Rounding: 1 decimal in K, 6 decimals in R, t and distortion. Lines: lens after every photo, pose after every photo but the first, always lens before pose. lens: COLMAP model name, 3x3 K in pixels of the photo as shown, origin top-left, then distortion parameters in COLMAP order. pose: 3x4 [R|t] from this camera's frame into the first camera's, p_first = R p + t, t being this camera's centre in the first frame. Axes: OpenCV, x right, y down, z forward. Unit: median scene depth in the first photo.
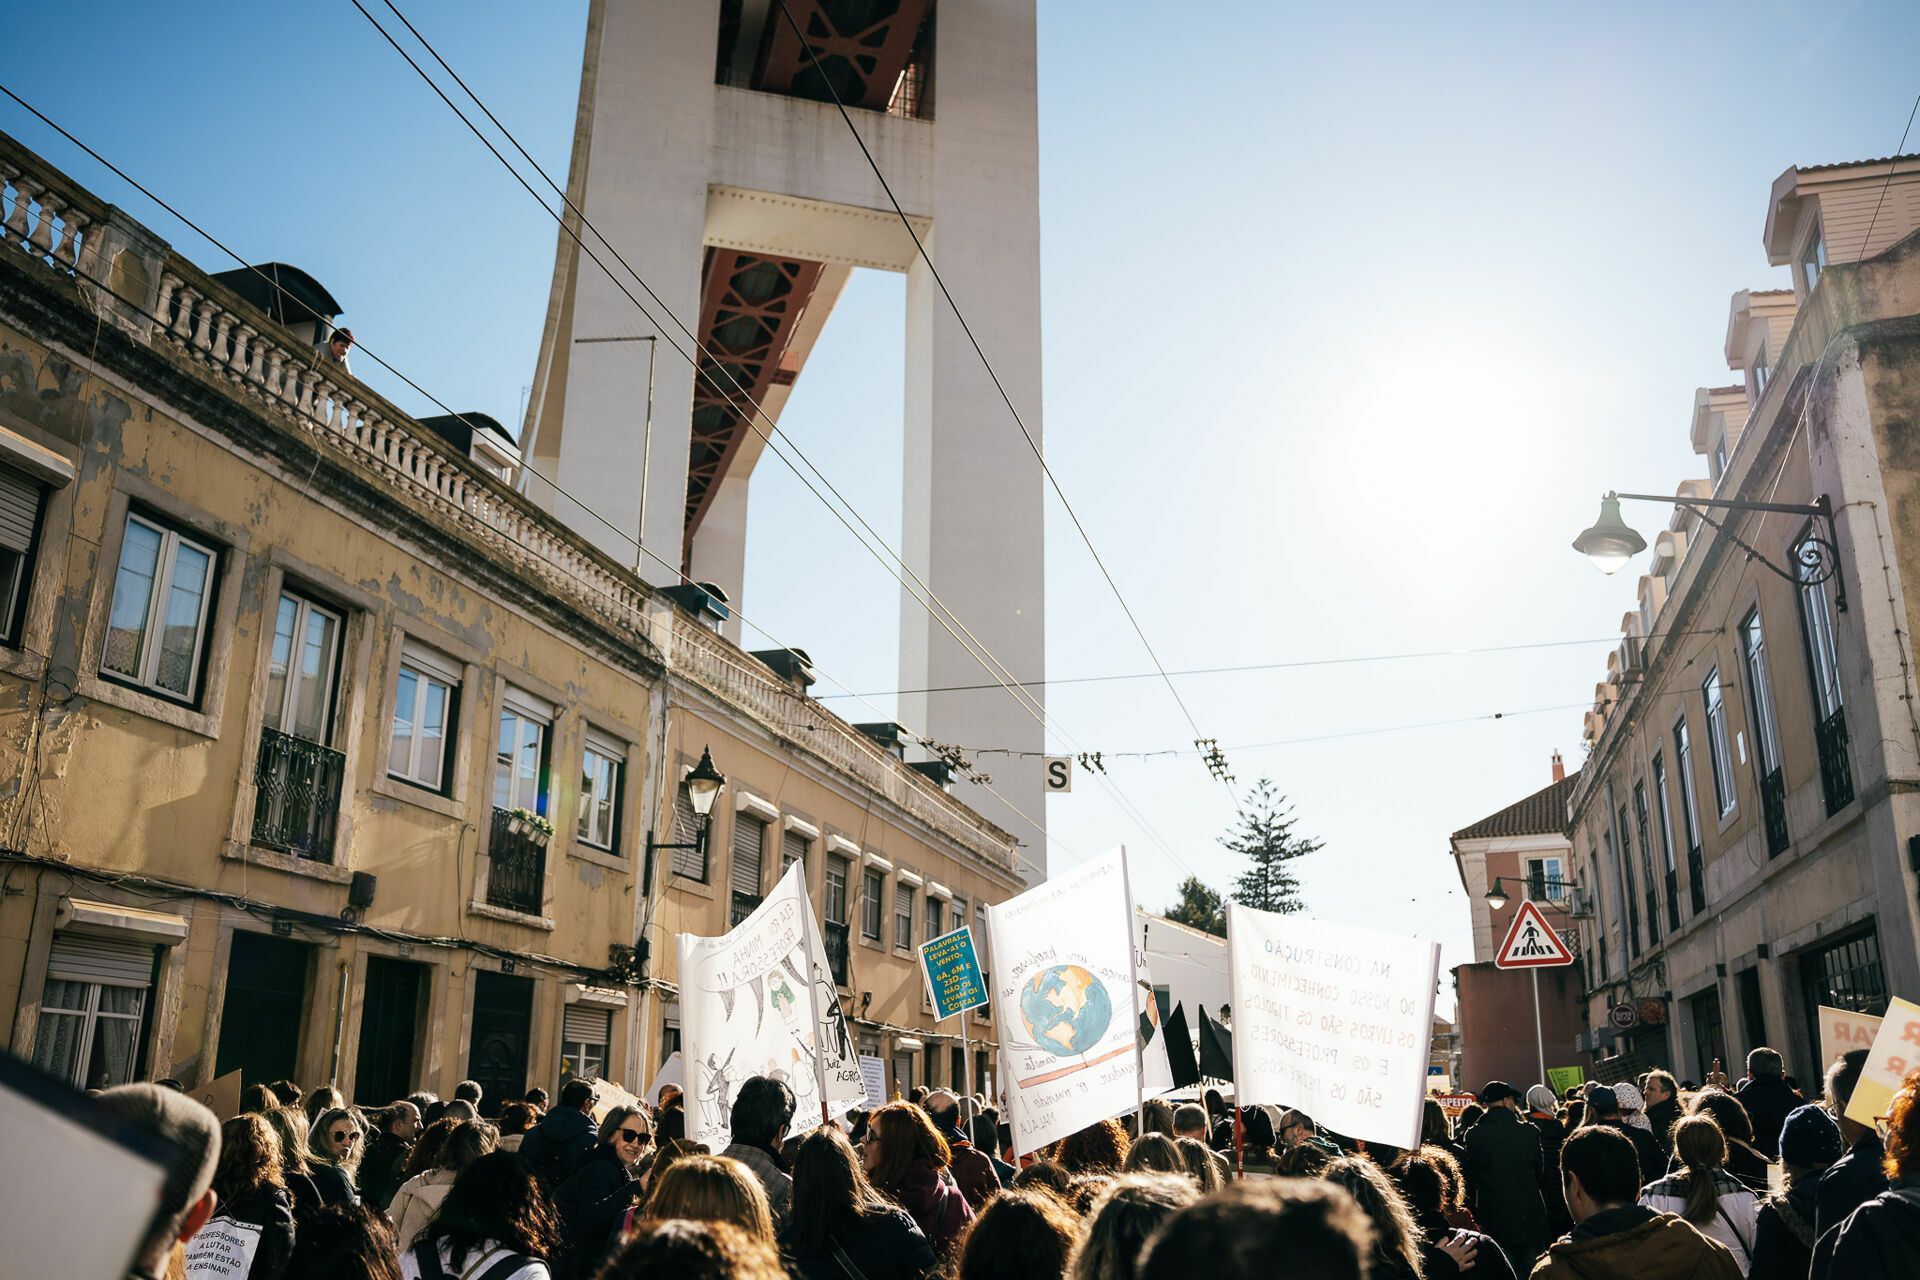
lens RADIAL K [[1619.9, 0, 960.0], [0, 1619.9, 640.0], [0, 0, 1]] dist [-0.167952, 0.254680]
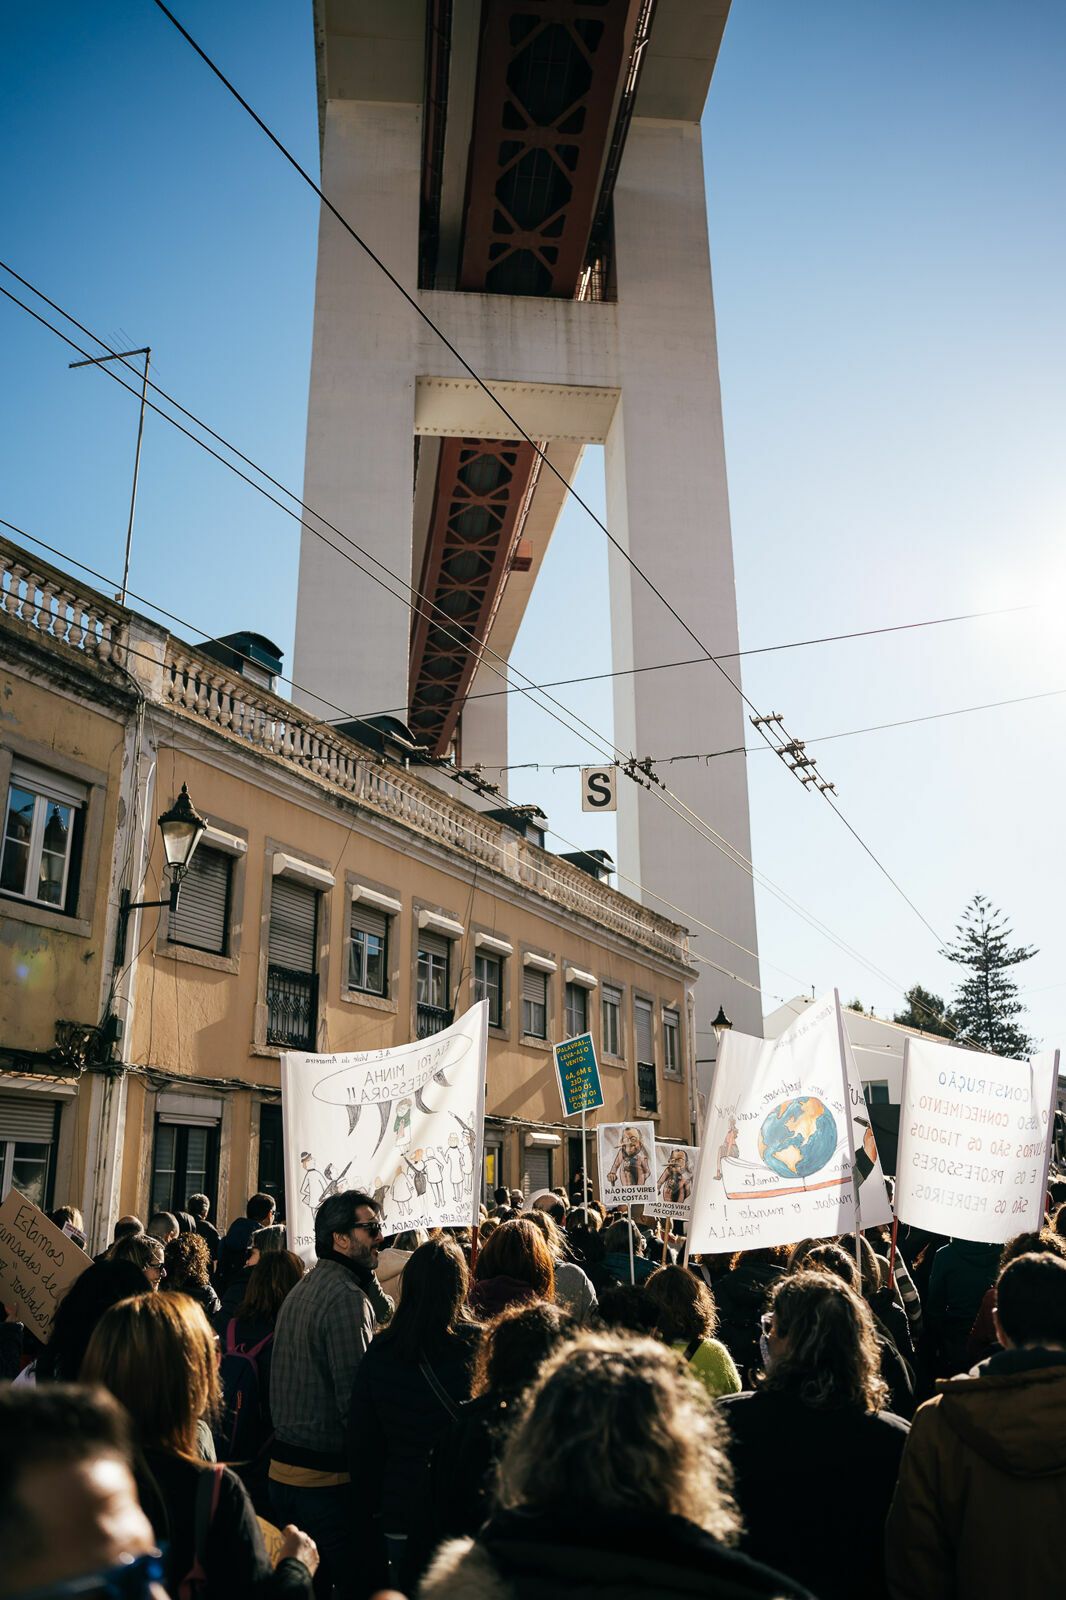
lens RADIAL K [[1349.9, 0, 533.0], [0, 1349.9, 800.0], [0, 0, 1]] dist [-0.167952, 0.254680]
pose [[0.988310, -0.063454, -0.138625, 0.033017], [0.062384, 0.997979, -0.012058, 0.025954], [0.139110, 0.003269, 0.990272, 0.092859]]
